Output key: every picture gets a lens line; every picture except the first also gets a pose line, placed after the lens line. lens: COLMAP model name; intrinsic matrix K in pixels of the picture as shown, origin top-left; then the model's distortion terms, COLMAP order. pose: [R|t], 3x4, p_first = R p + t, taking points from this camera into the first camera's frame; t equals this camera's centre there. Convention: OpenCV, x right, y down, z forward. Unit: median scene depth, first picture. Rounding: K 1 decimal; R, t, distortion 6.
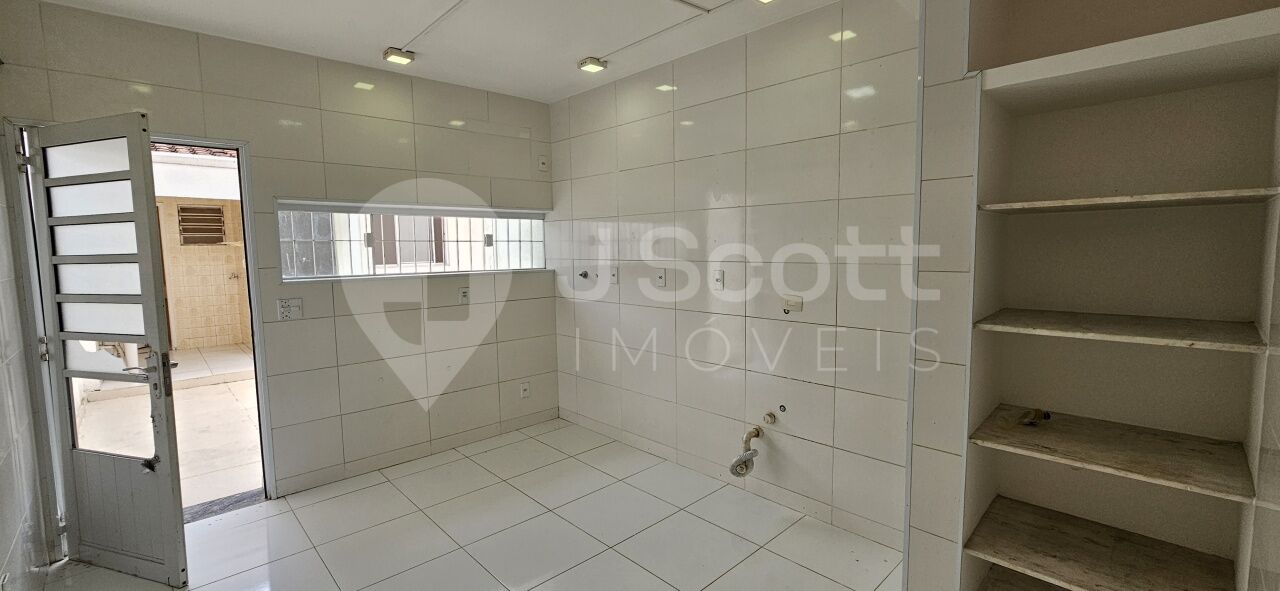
lens RADIAL K [[524.4, 0, 637.0], [0, 524.4, 296.6], [0, 0, 1]] dist [0.000025, -0.000236]
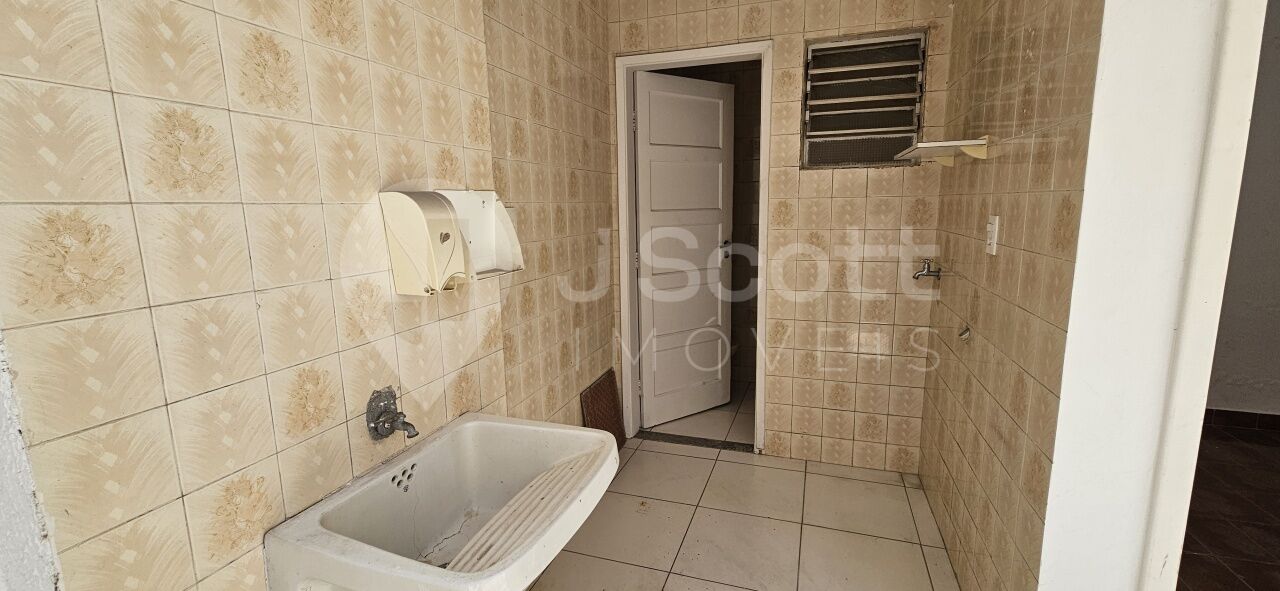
lens RADIAL K [[524.4, 0, 642.4], [0, 524.4, 297.8], [0, 0, 1]] dist [0.000025, -0.000236]
pose [[0.465043, 0.157367, -0.871189, -0.593741], [-0.069860, 0.987529, 0.141091, -0.054841], [0.882527, -0.004752, 0.470237, 0.730891]]
